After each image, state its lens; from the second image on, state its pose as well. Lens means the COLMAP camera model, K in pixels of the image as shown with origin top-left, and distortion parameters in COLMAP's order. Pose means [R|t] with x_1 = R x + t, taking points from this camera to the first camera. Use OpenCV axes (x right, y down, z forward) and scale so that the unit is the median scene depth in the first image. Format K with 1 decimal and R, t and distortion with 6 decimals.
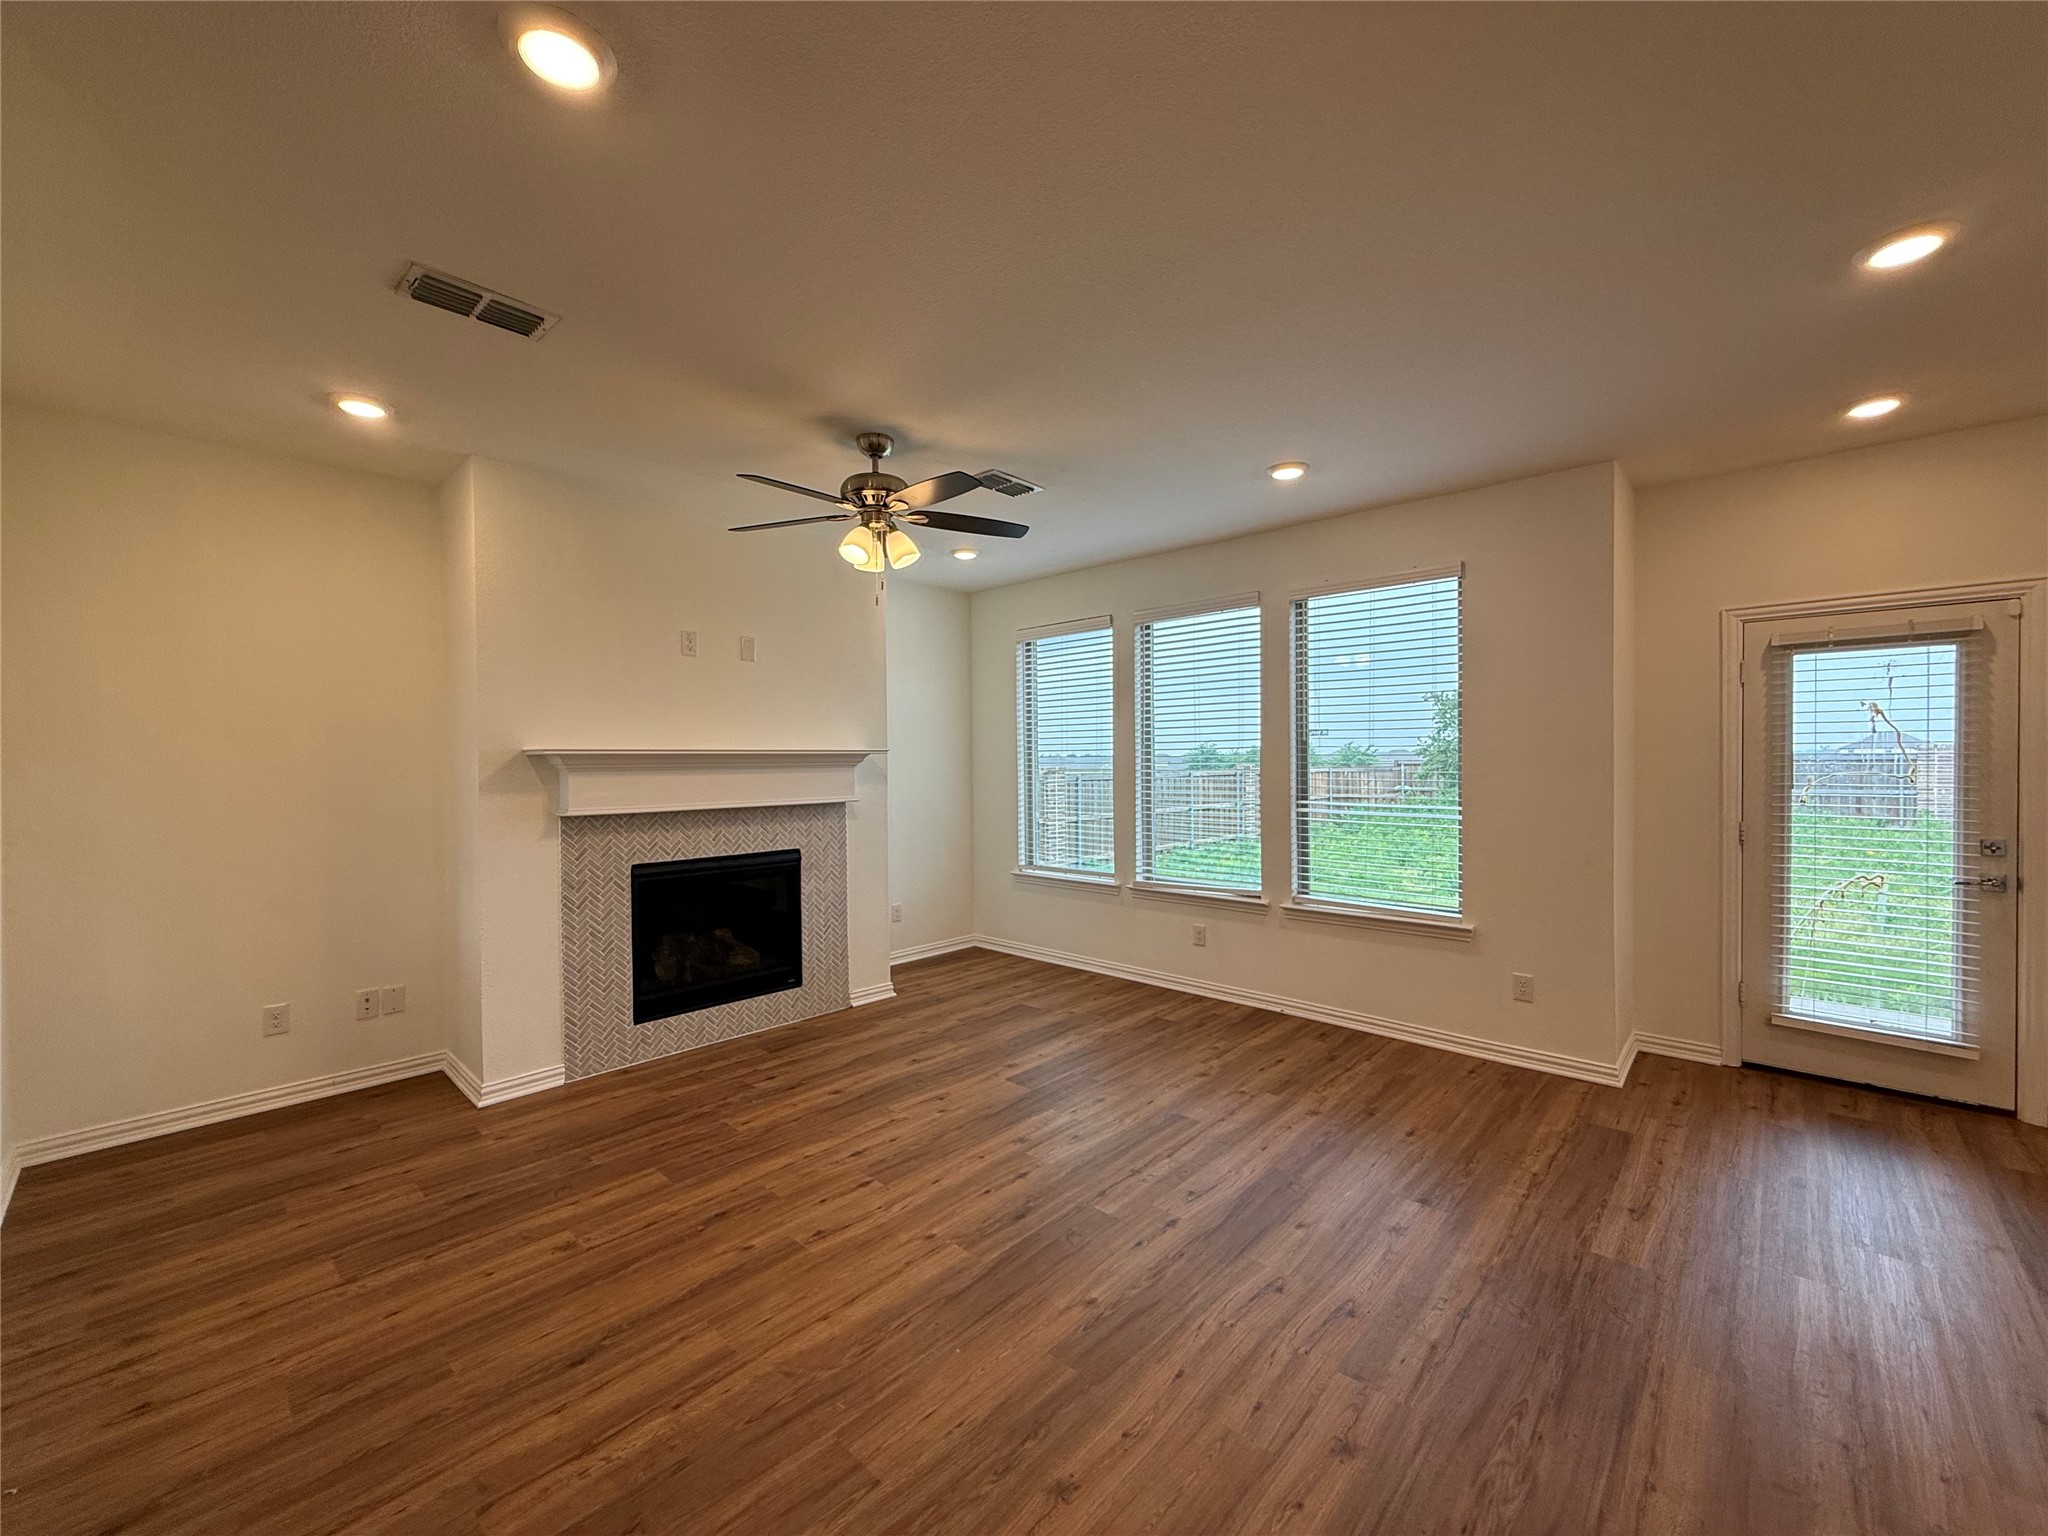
lens RADIAL K [[820.7, 0, 1024.5], [0, 820.7, 759.9], [0, 0, 1]] dist [0.014385, -0.000169]
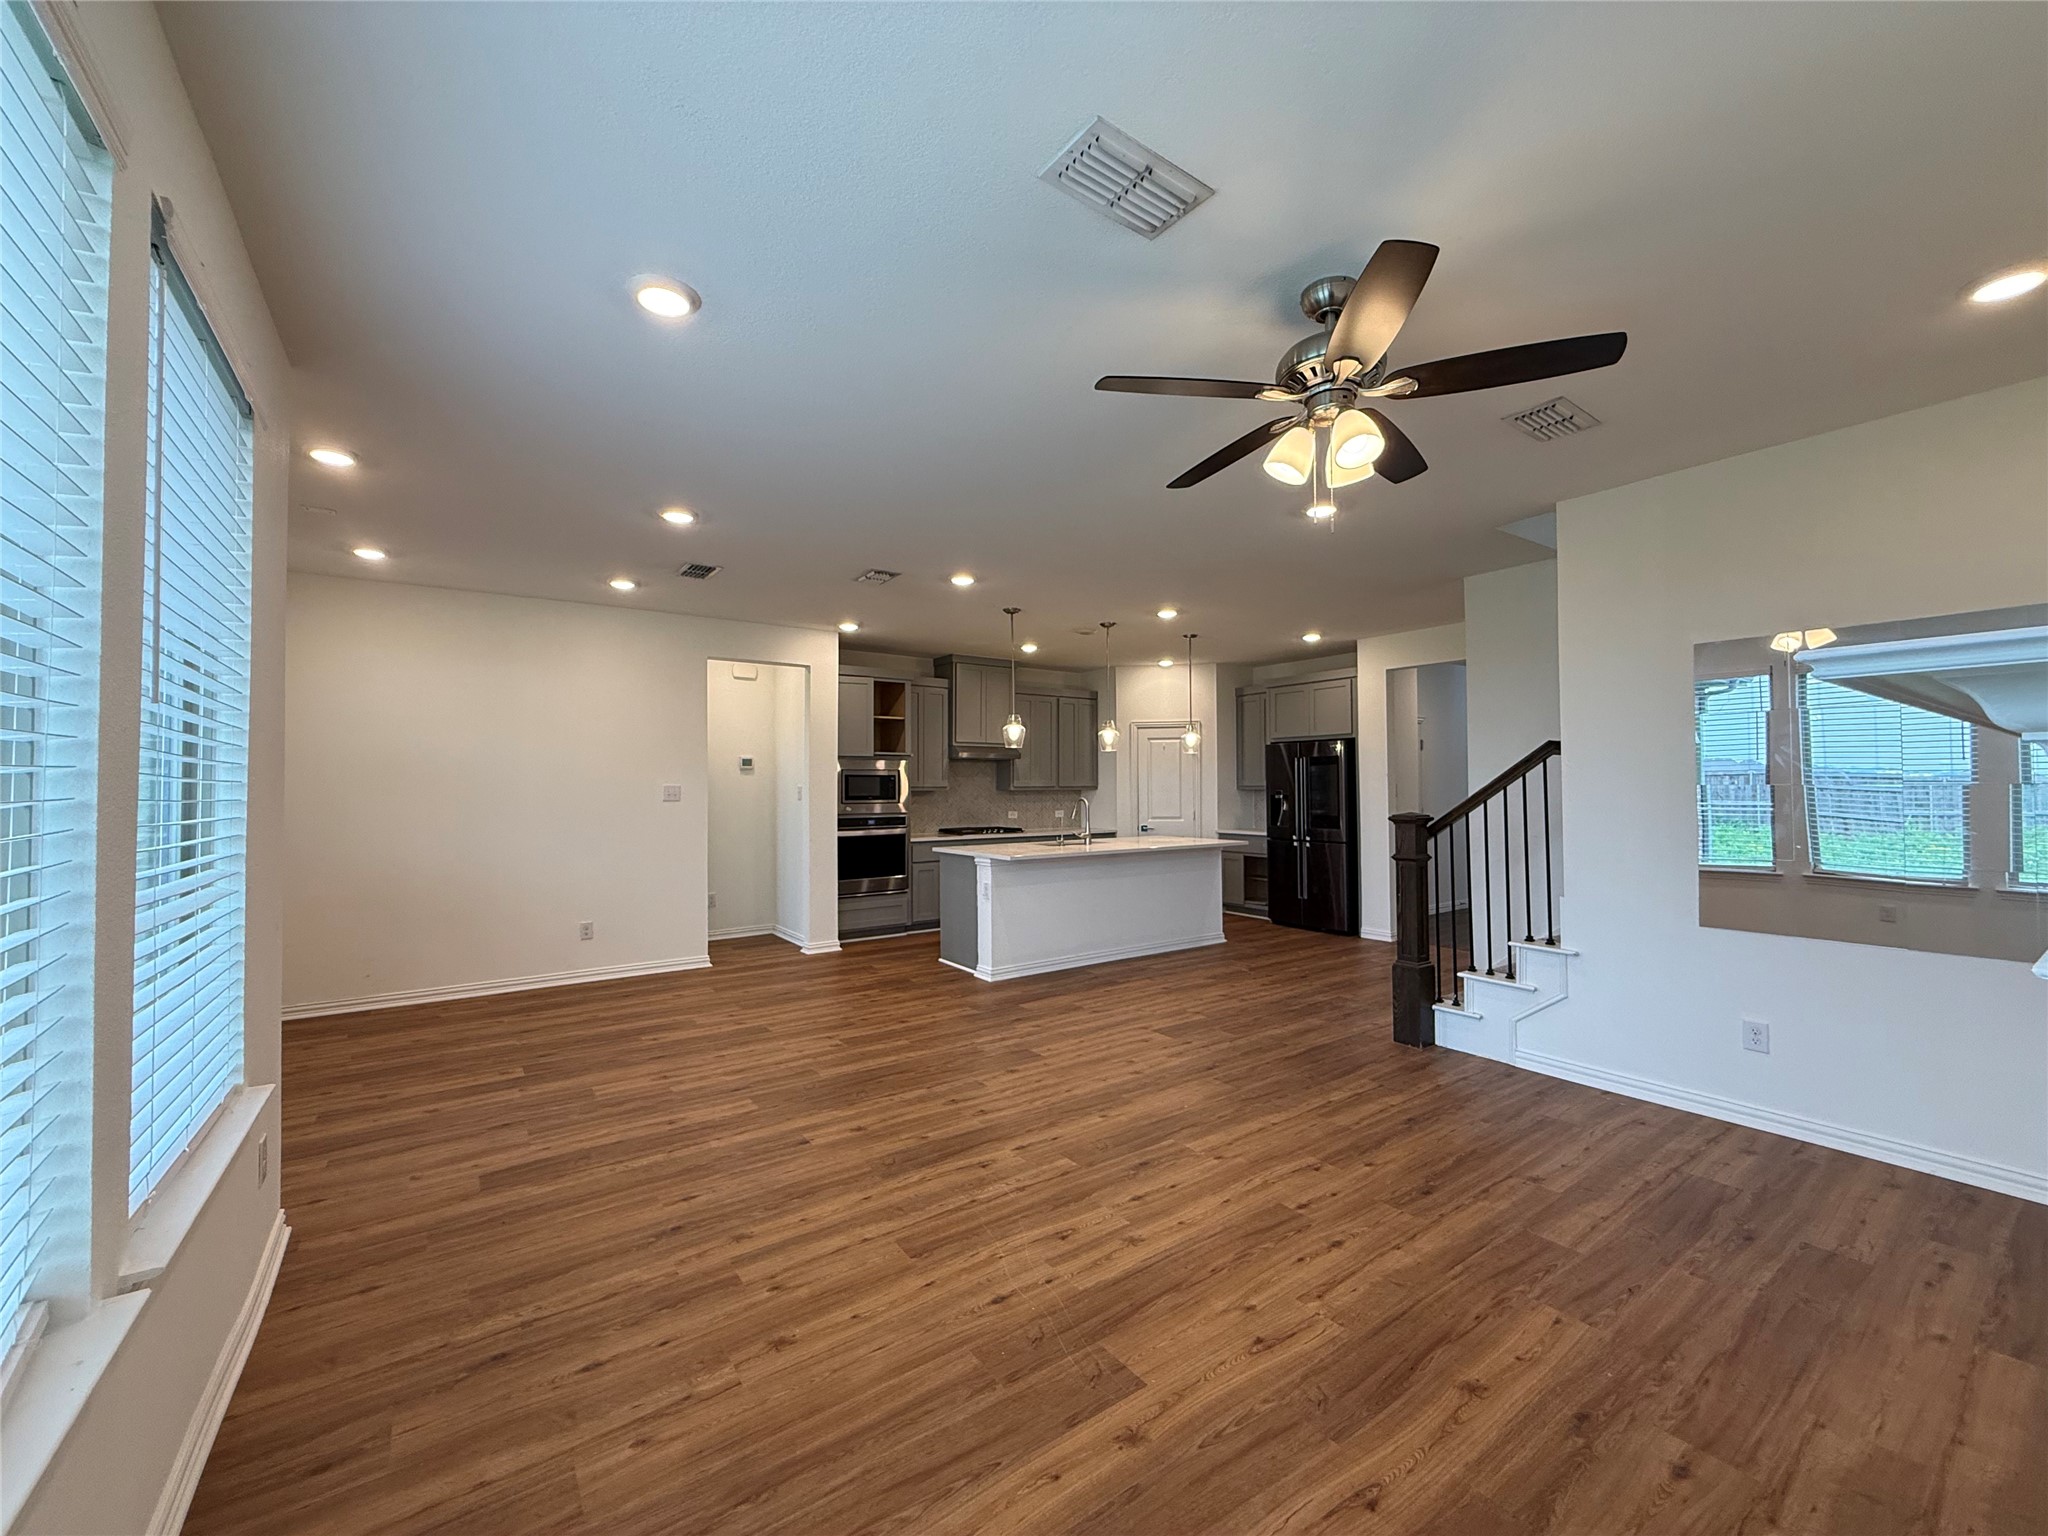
lens RADIAL K [[820.7, 0, 1021.4], [0, 820.7, 774.7], [0, 0, 1]] dist [0.014385, -0.000169]
pose [[-0.978587, 0.014406, 0.205331, -0.072817], [0.011262, 0.999801, -0.016474, 0.019364], [-0.205527, -0.013808, -0.978554, 1.901536]]
